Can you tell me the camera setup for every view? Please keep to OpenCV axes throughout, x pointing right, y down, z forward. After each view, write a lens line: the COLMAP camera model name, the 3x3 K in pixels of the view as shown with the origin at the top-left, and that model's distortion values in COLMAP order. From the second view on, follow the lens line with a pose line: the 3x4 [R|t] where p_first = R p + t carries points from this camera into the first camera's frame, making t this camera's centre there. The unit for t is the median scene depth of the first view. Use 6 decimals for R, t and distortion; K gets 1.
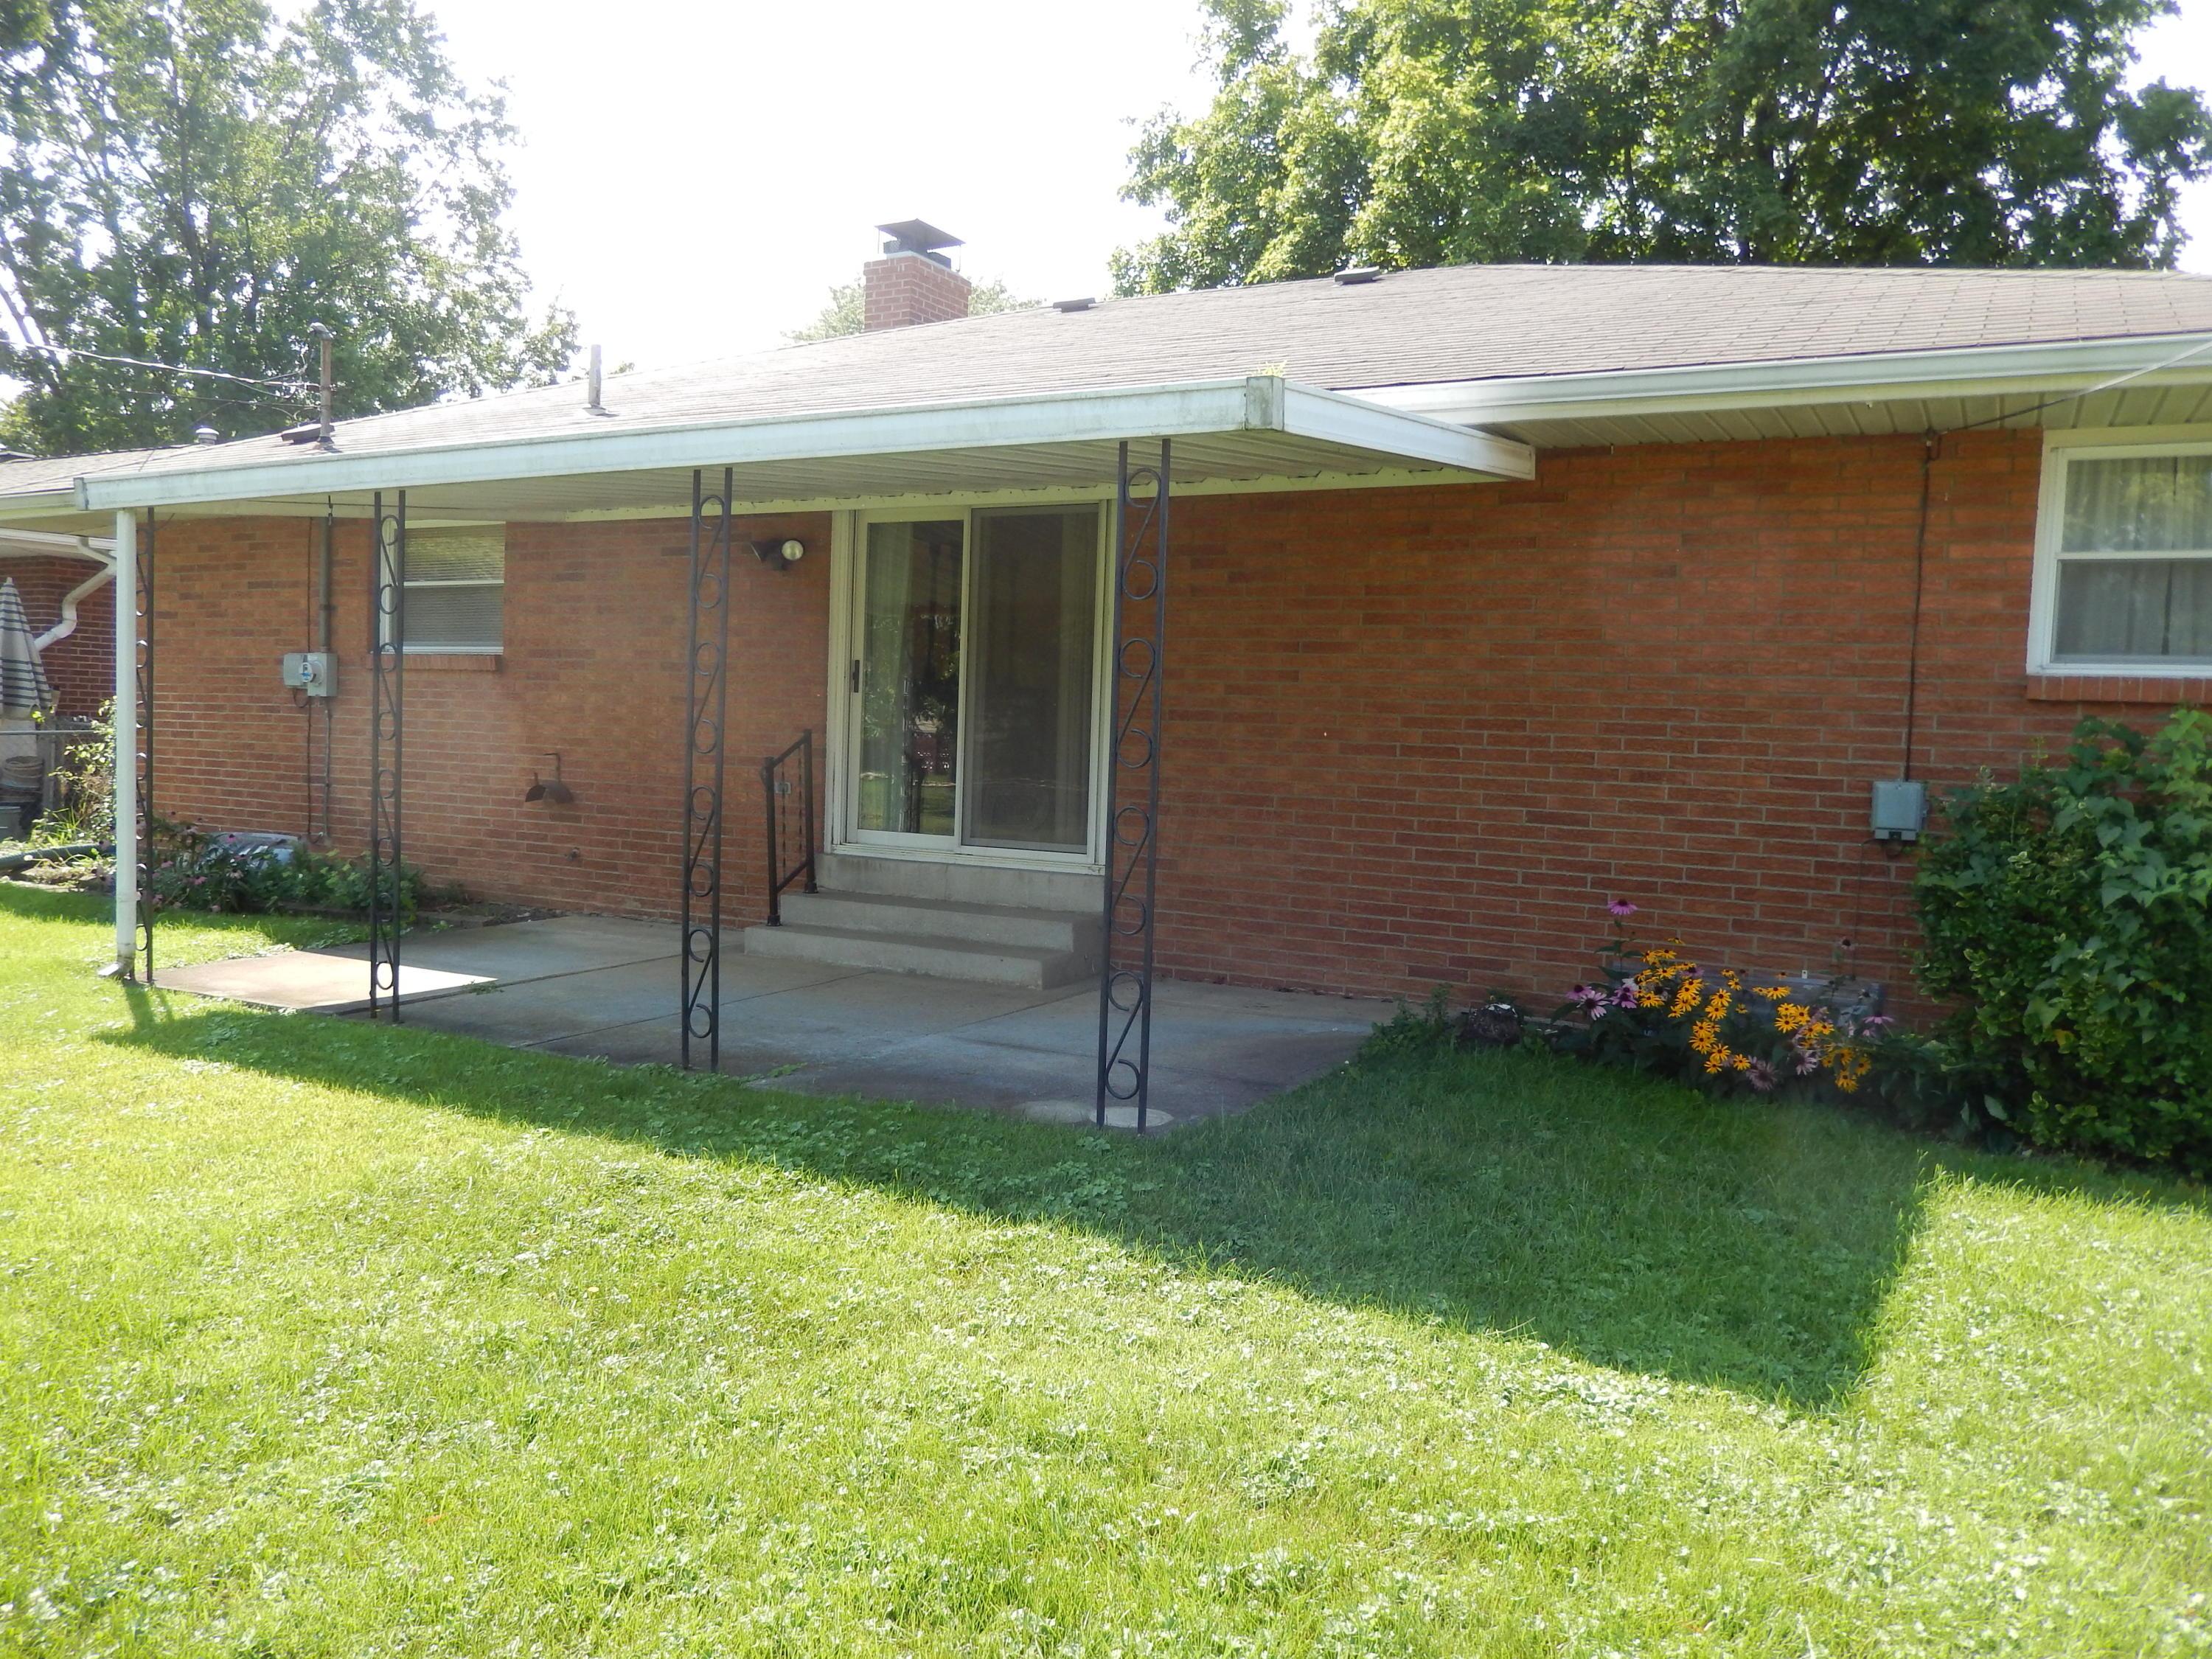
lens RADIAL K [[1640.8, 0, 1109.8], [0, 1640.8, 829.7], [0, 0, 1]] dist [-0.009376, 0.002374]
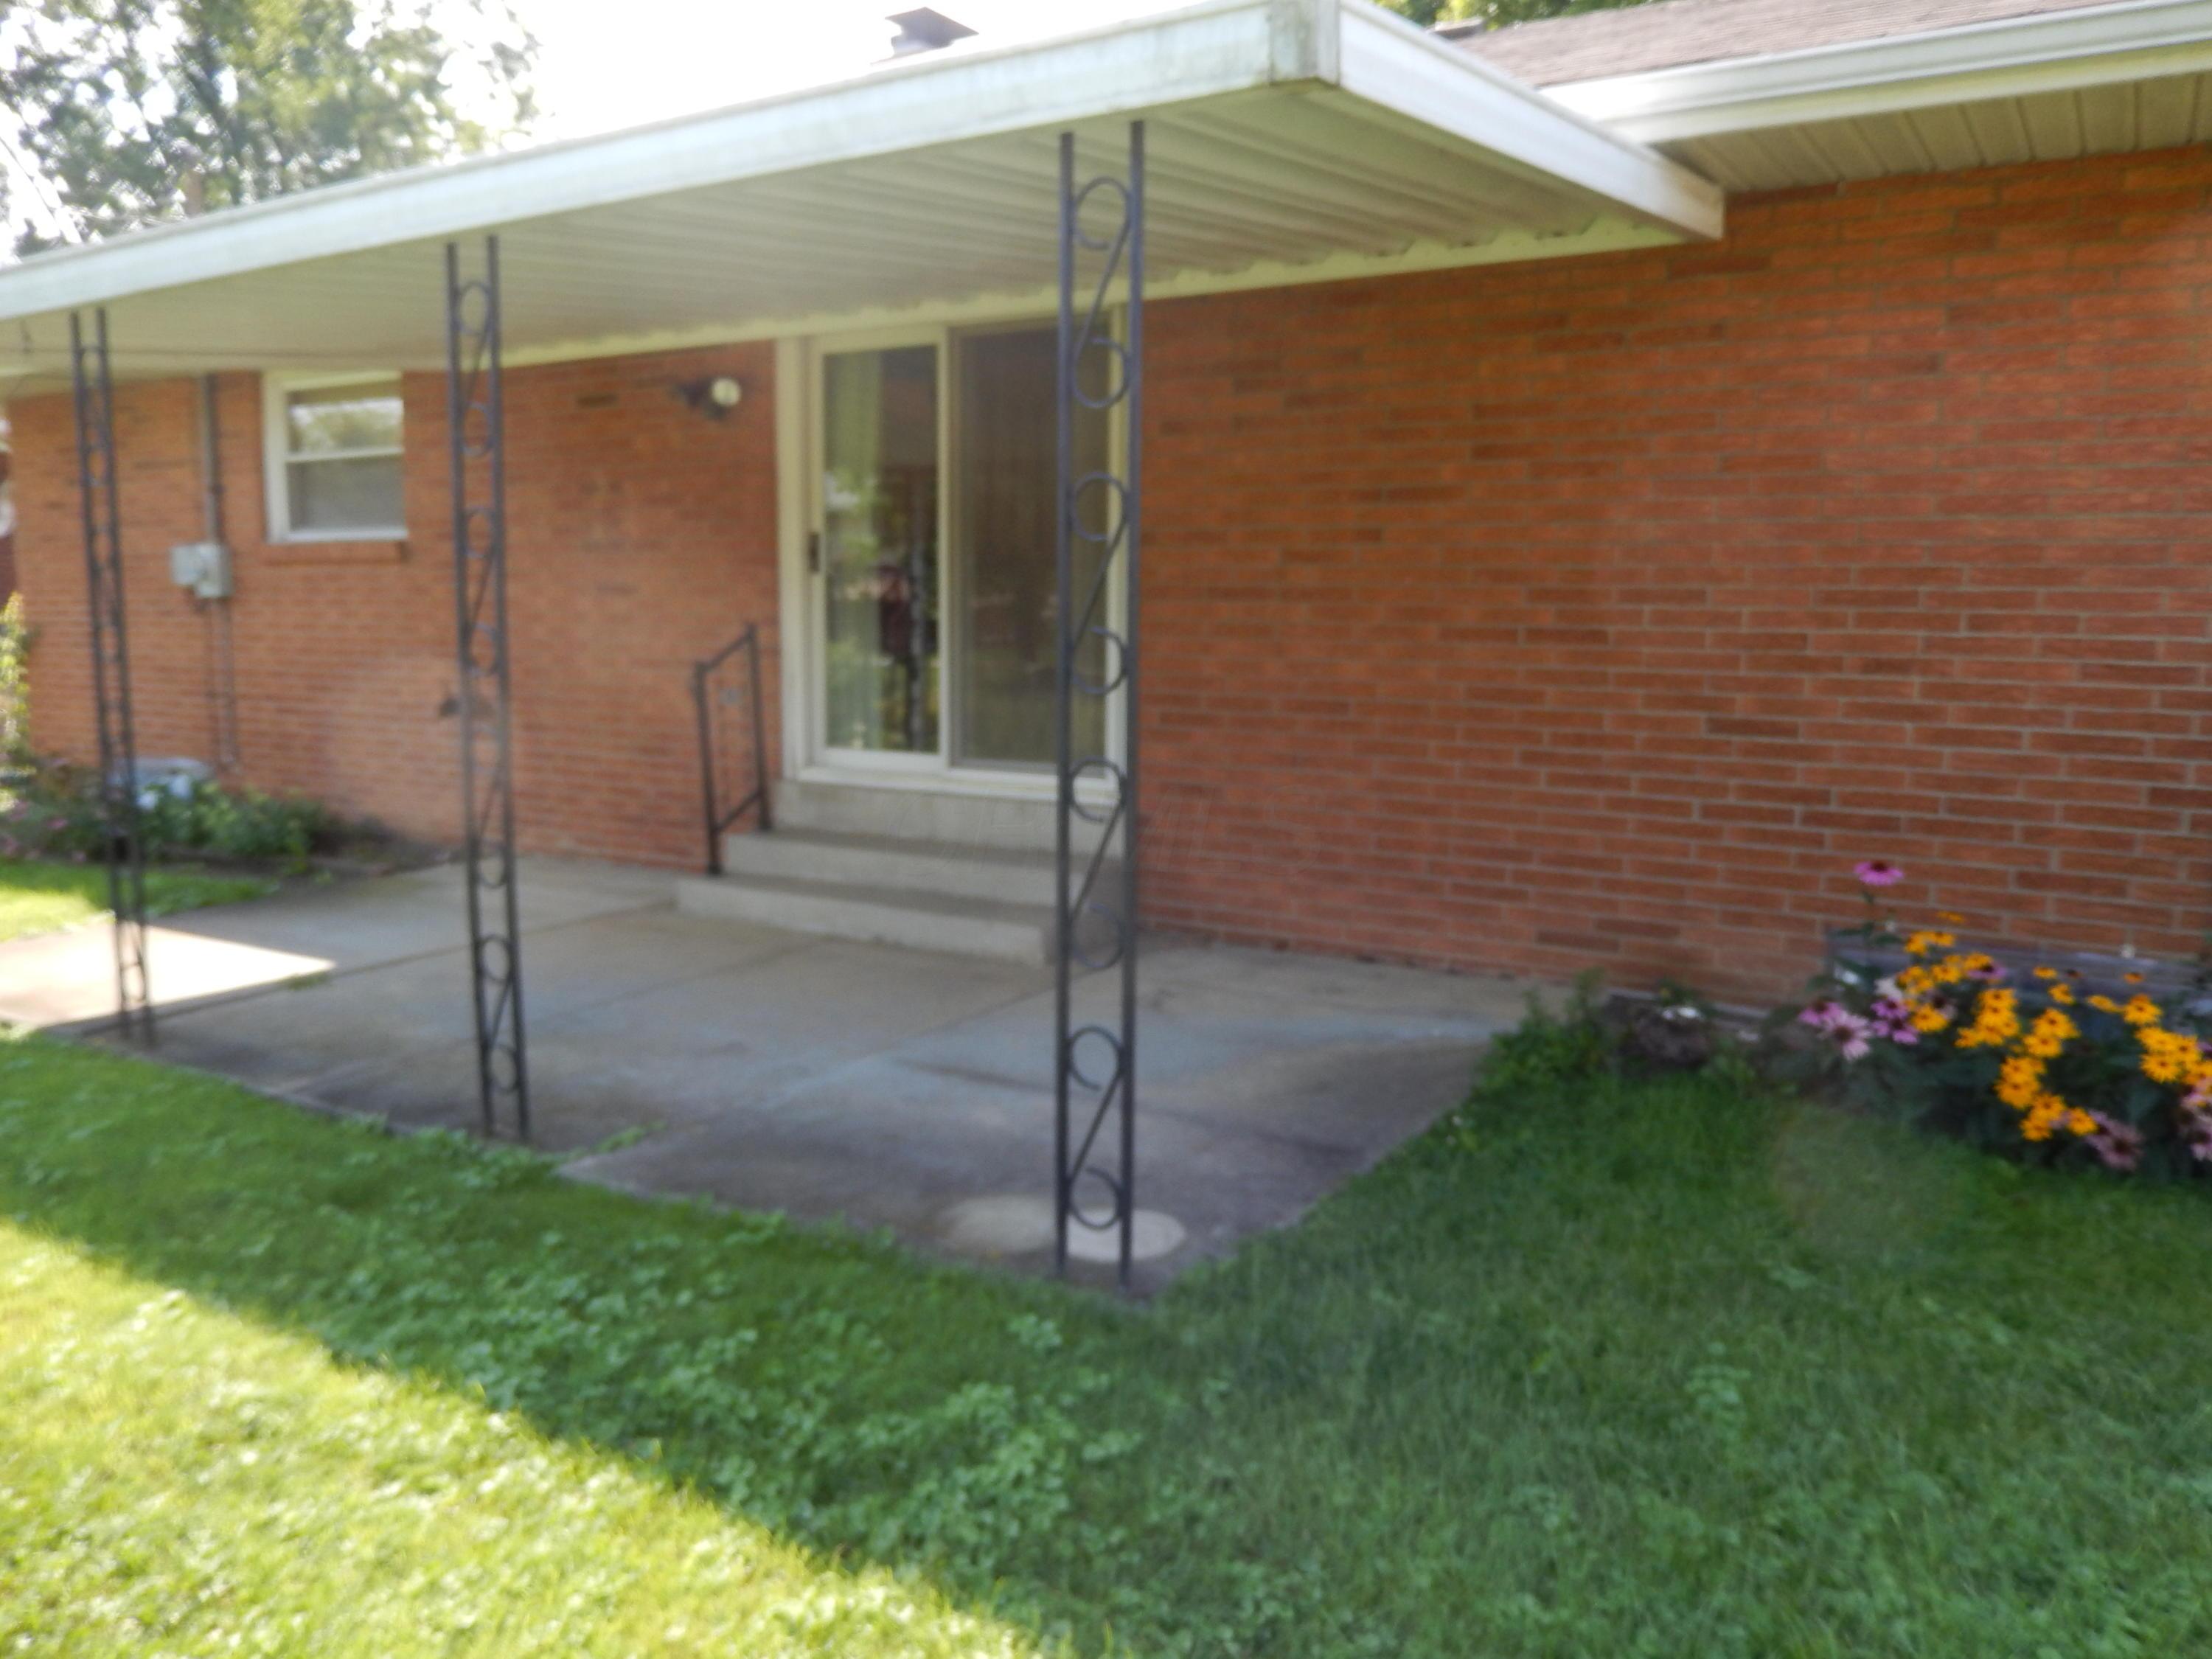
lens RADIAL K [[1640.8, 0, 1099.0], [0, 1640.8, 824.8], [0, 0, 1]] dist [-0.009376, 0.002374]
pose [[0.997800, -0.018666, -0.063612, 0.035465], [0.023360, 0.996995, 0.073863, -0.023552], [0.062042, -0.075186, 0.995238, 0.272634]]
